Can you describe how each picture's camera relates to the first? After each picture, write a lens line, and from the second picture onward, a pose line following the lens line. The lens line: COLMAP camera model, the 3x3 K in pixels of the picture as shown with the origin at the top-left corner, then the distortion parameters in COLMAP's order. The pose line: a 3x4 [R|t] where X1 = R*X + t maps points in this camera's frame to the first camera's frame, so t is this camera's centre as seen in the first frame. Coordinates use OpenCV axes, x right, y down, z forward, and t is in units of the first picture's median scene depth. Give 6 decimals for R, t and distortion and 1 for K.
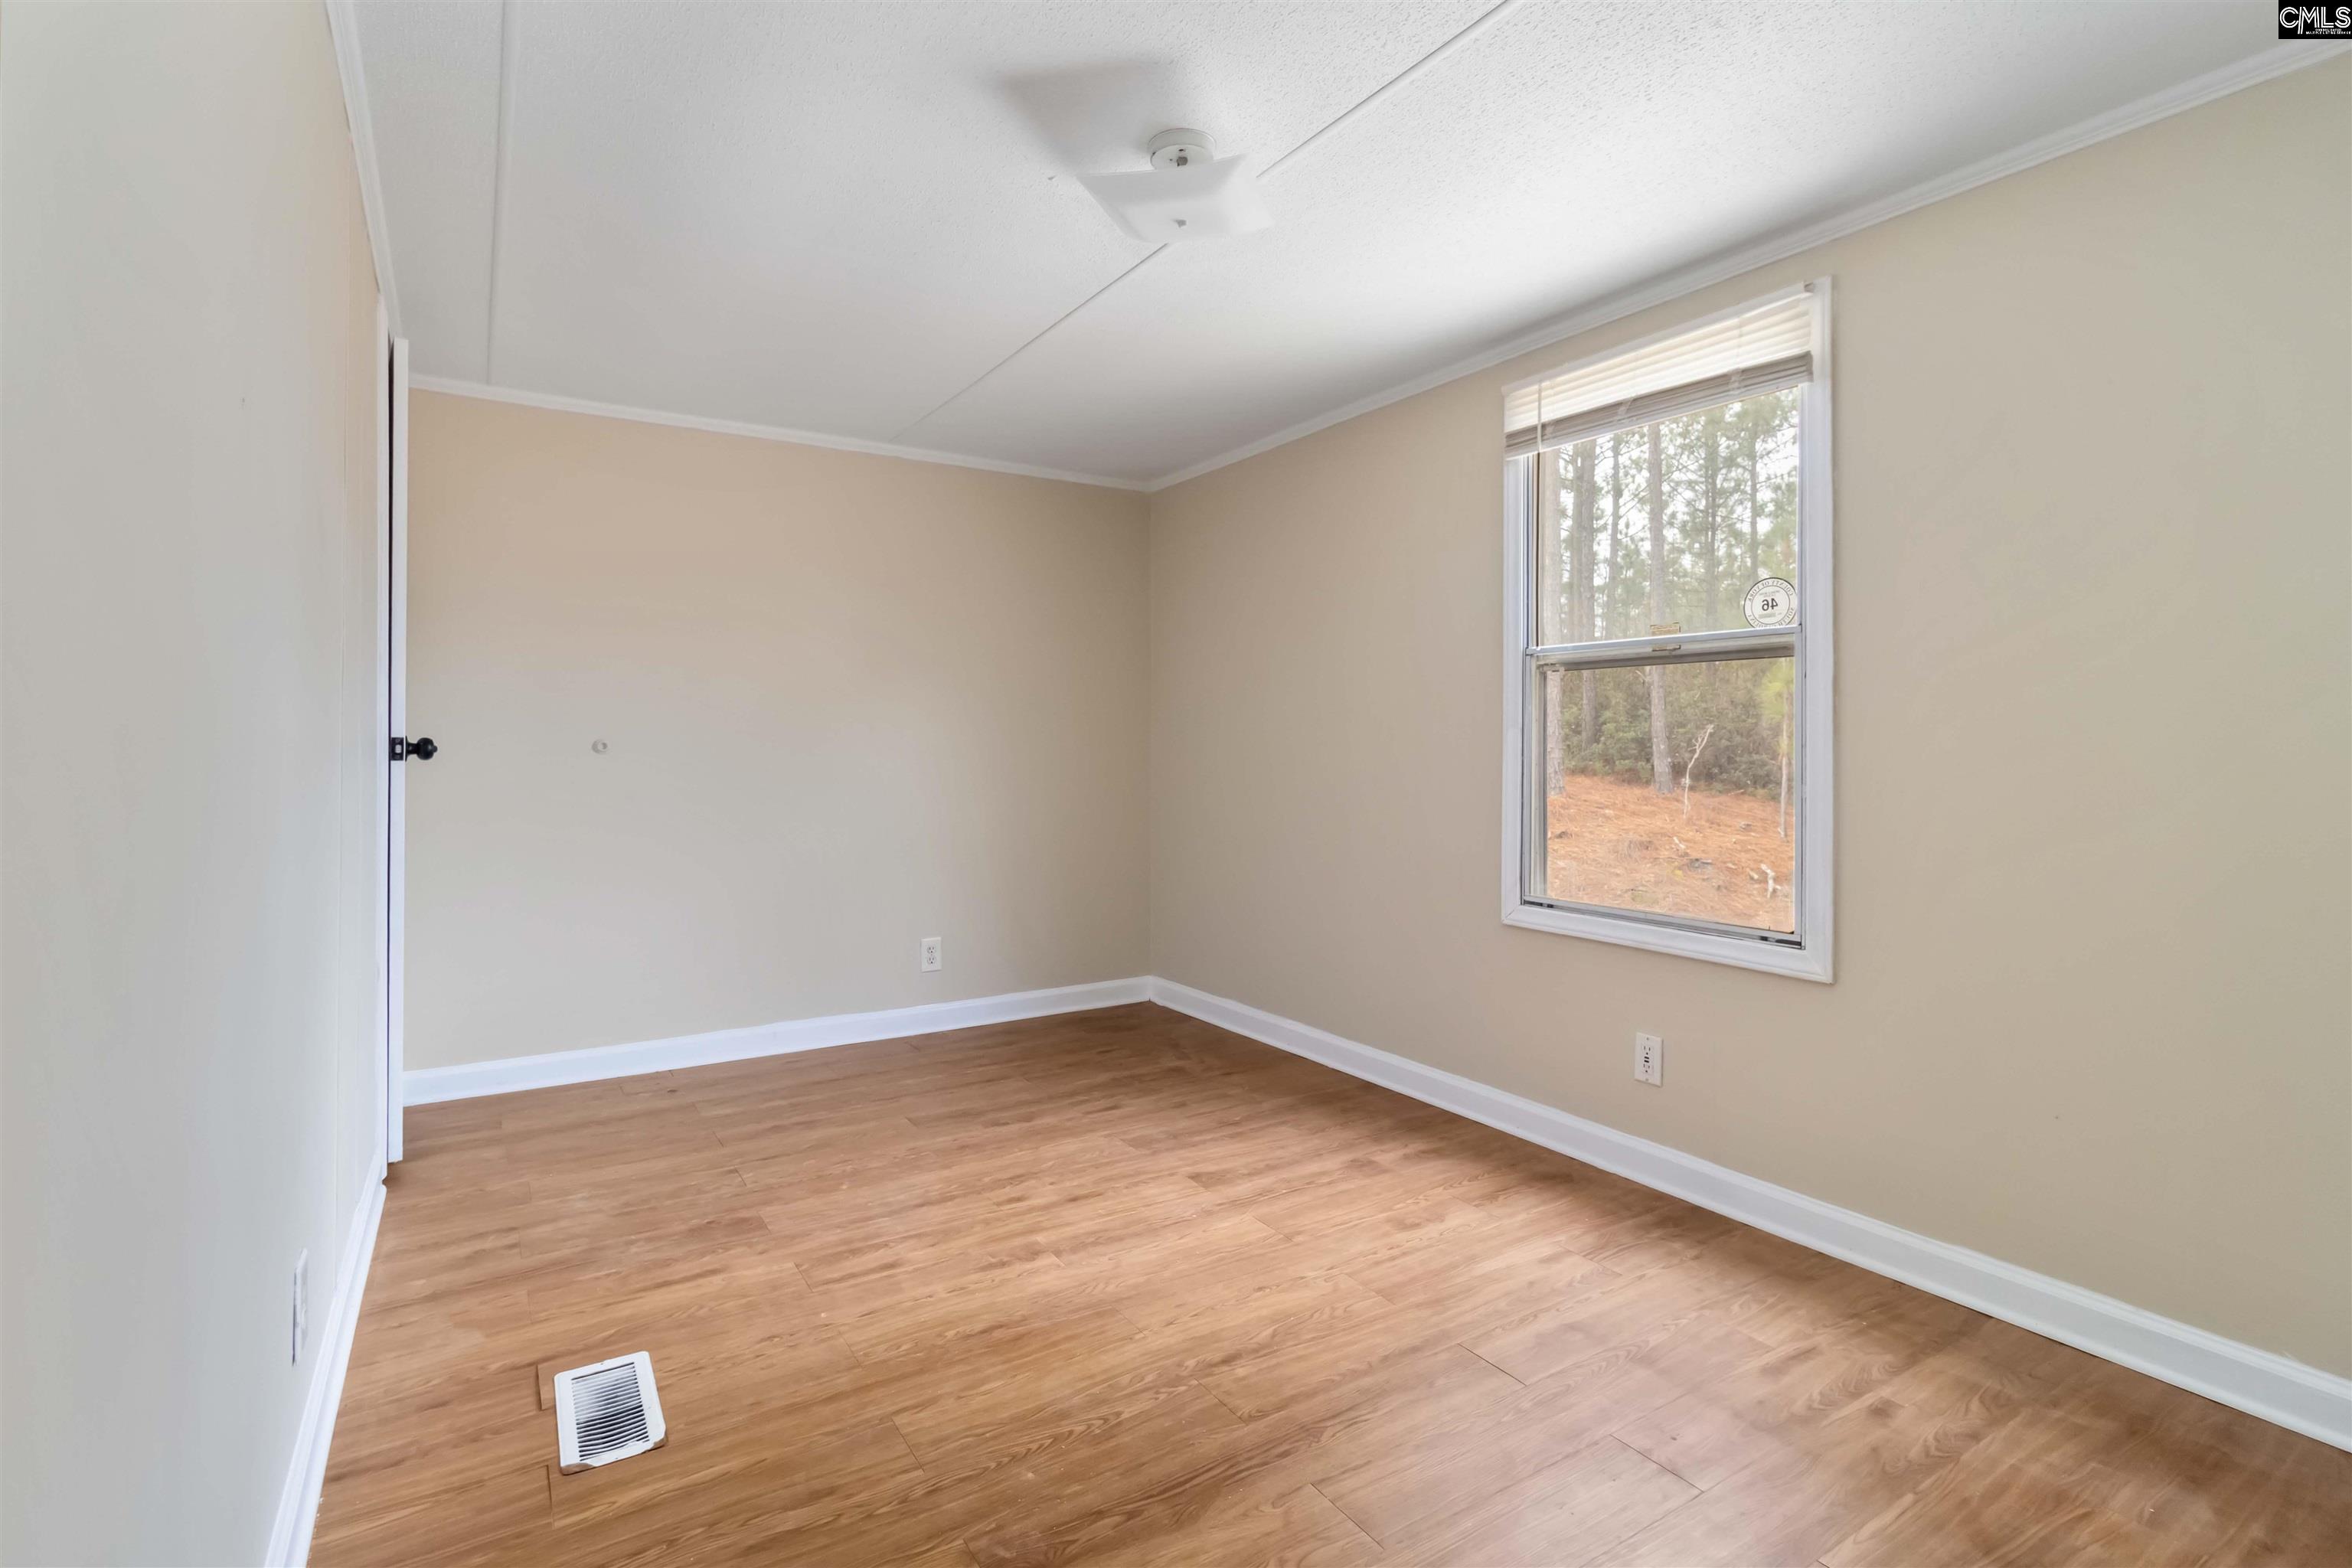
lens RADIAL K [[1102.5, 0, 1167.6], [0, 1102.5, 768.3], [0, 0, 1]] dist [0.003893, -0.000276]
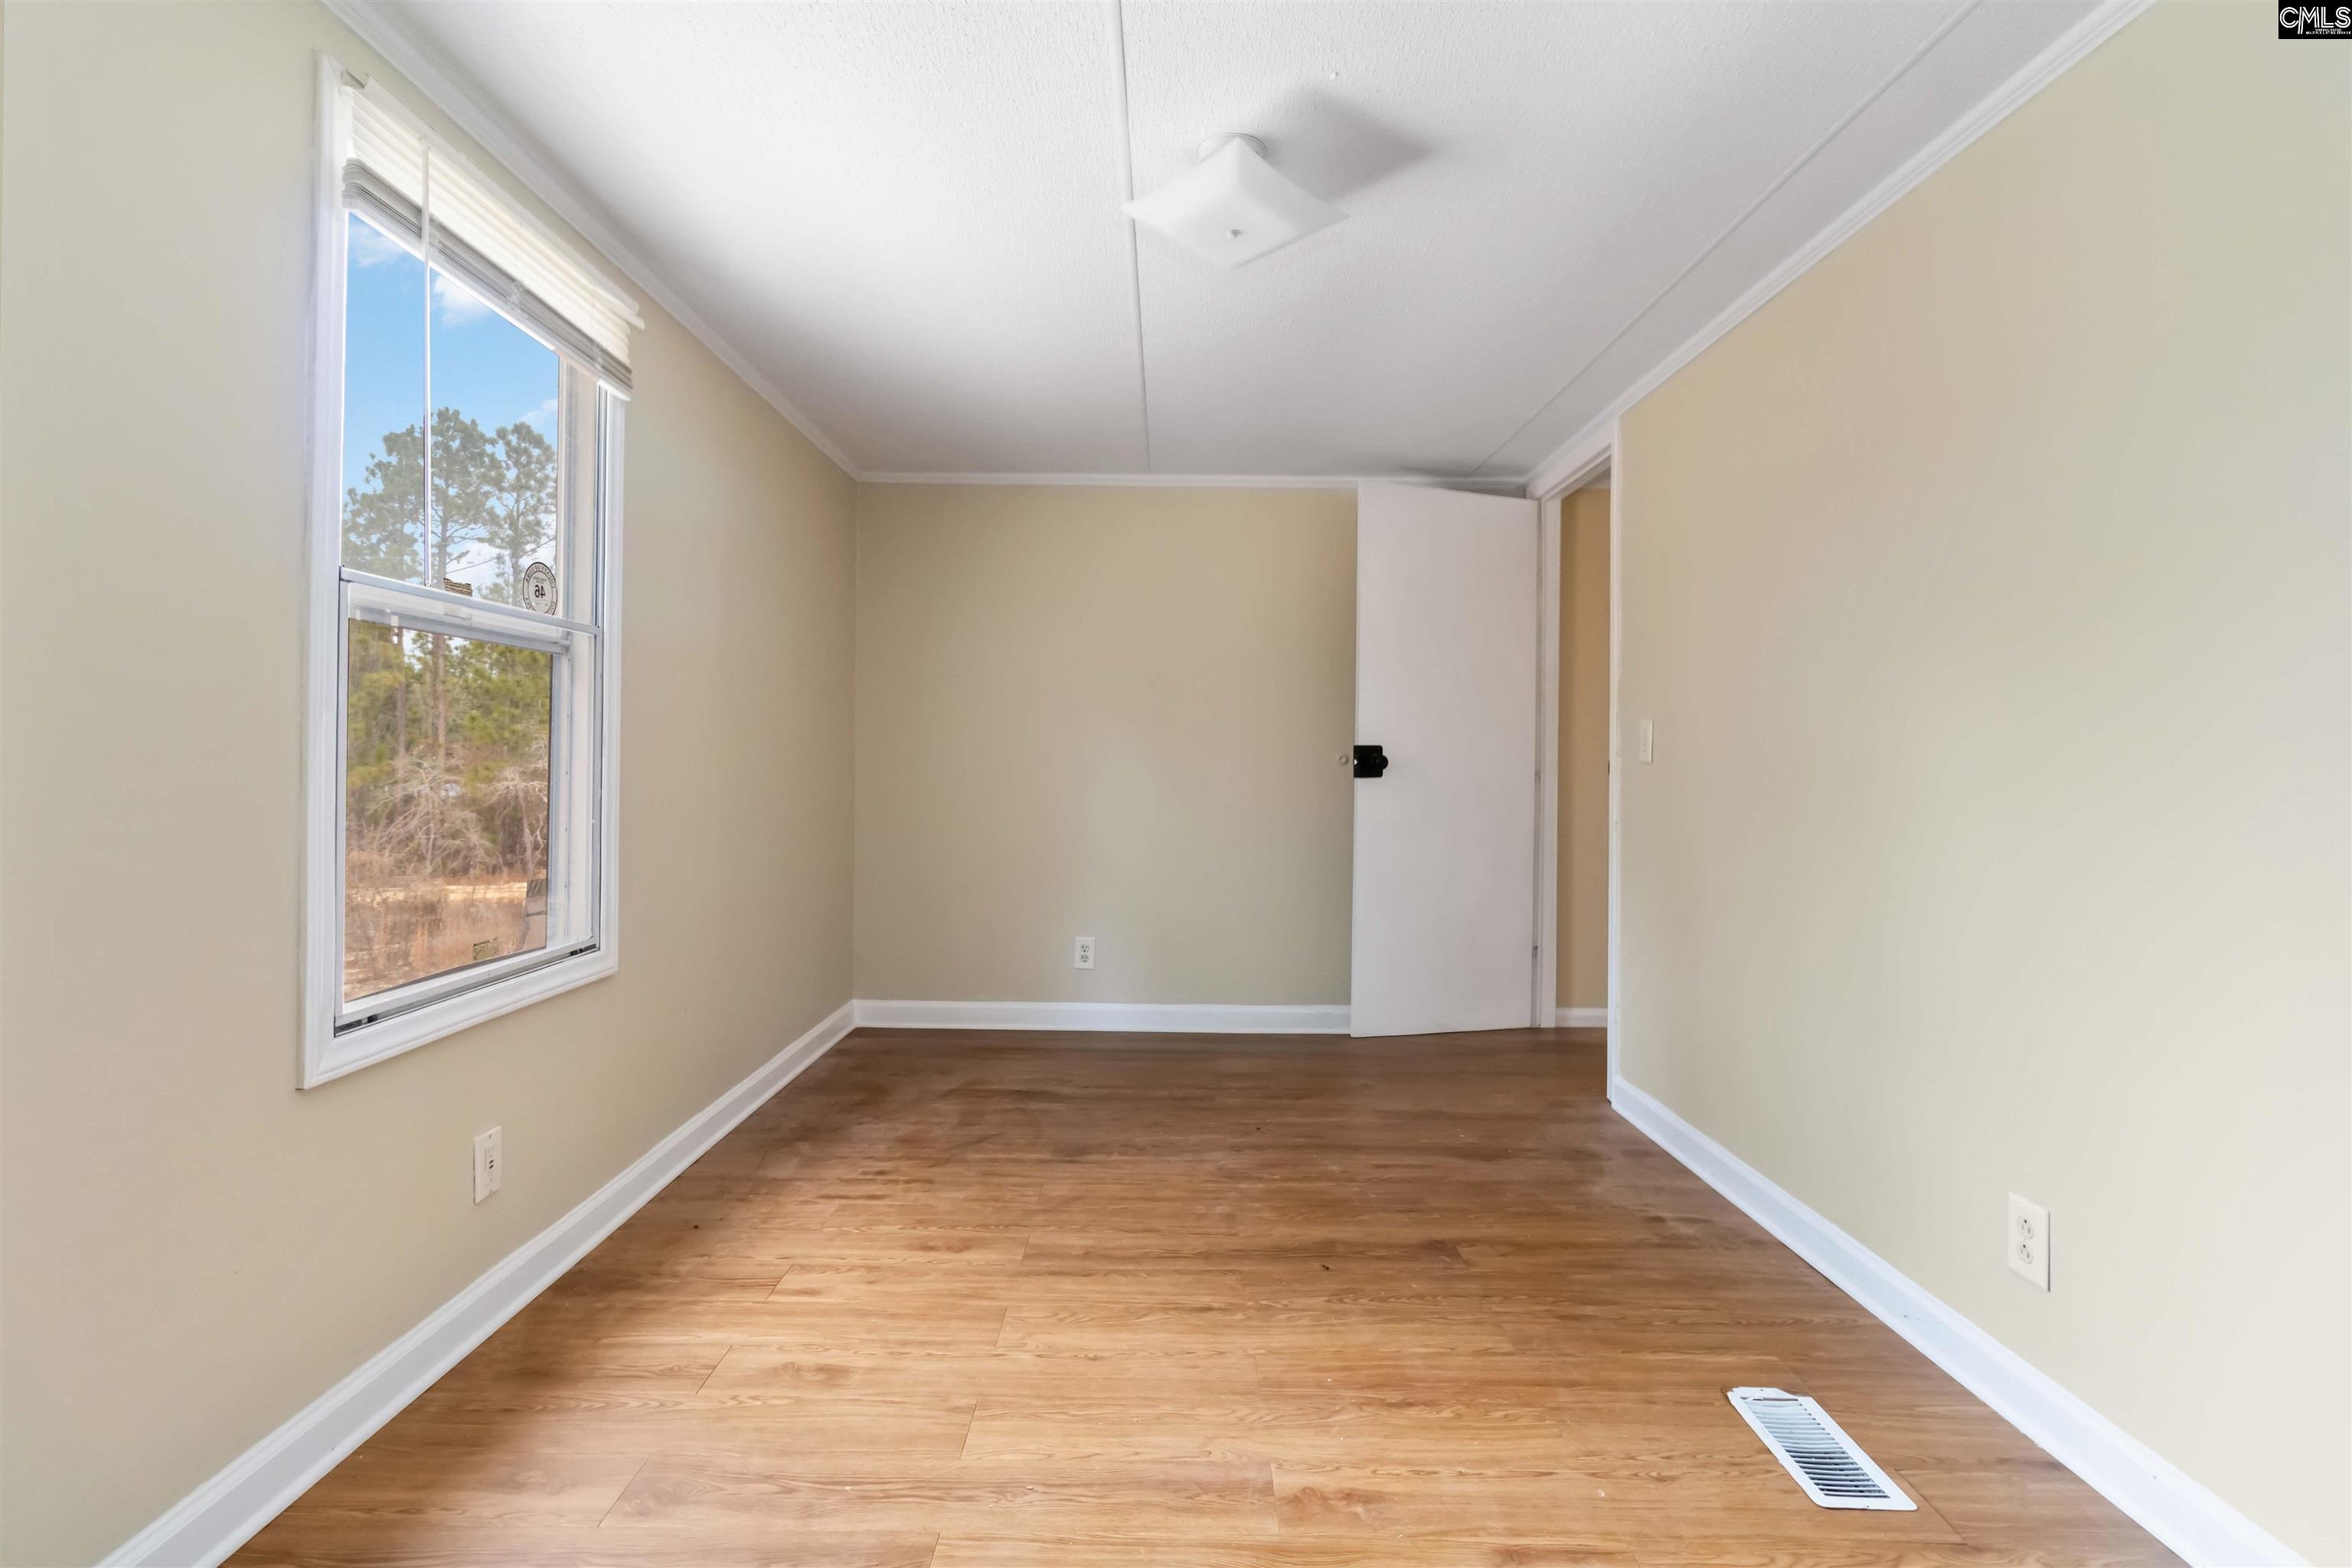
lens RADIAL K [[1102.5, 0, 1162.8], [0, 1102.5, 766.9], [0, 0, 1]] dist [0.003893, -0.000276]
pose [[-0.843767, -0.015566, 0.536484, -0.478377], [-0.001119, 0.999628, 0.027245, -0.037536], [-0.536708, 0.022388, -0.843471, 1.881032]]
